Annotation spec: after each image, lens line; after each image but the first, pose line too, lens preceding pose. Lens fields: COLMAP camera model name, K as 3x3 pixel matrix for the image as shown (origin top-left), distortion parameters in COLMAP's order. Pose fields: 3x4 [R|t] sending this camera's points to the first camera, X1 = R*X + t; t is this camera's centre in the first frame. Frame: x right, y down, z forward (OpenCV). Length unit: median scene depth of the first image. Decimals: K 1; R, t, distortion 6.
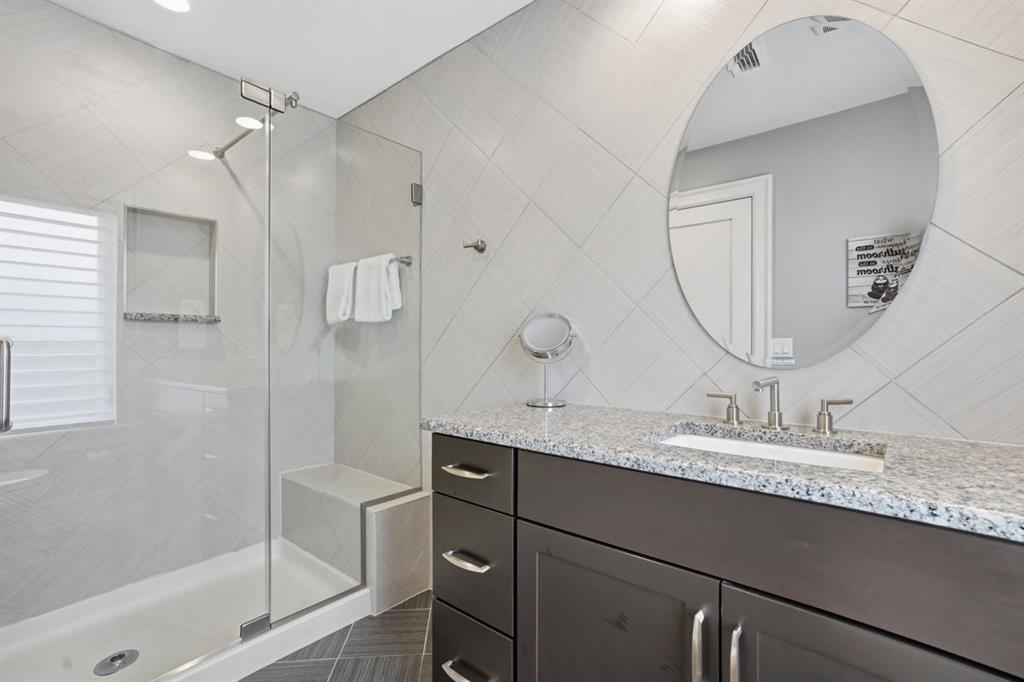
lens RADIAL K [[459.7, 0, 518.7], [0, 459.7, 349.2], [0, 0, 1]] dist [0.002607, 0.000341]
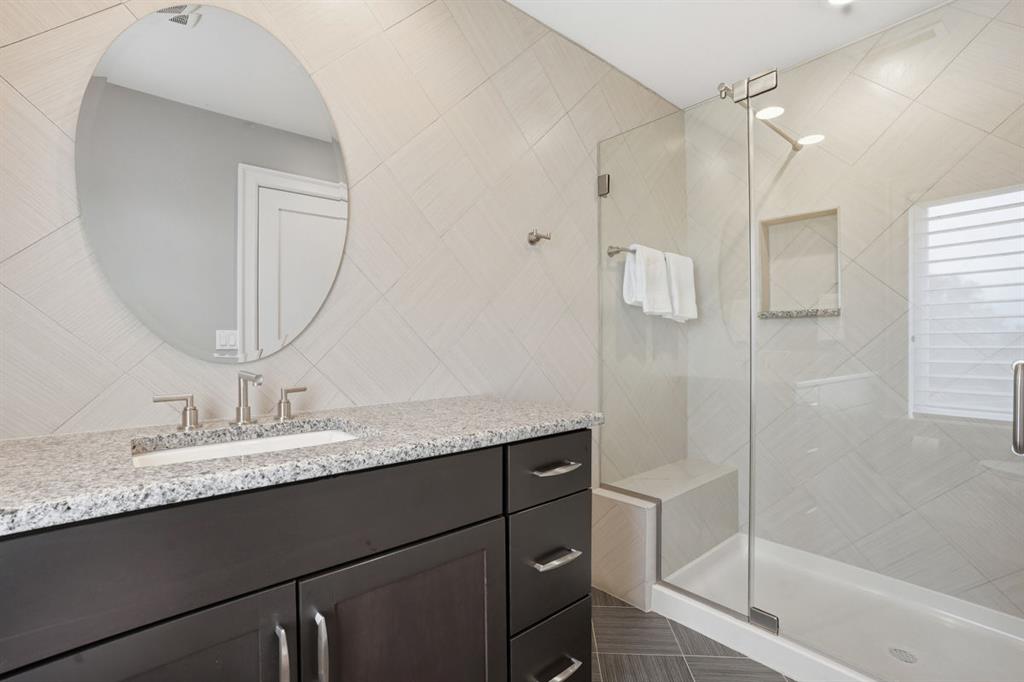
lens RADIAL K [[459.7, 0, 512.4], [0, 459.7, 332.4], [0, 0, 1]] dist [0.002607, 0.000341]
pose [[0.171766, 0.019849, 0.984938, -0.332567], [0.000976, 0.999793, -0.020319, -0.002417], [-0.985137, 0.004451, 0.171711, 0.272090]]
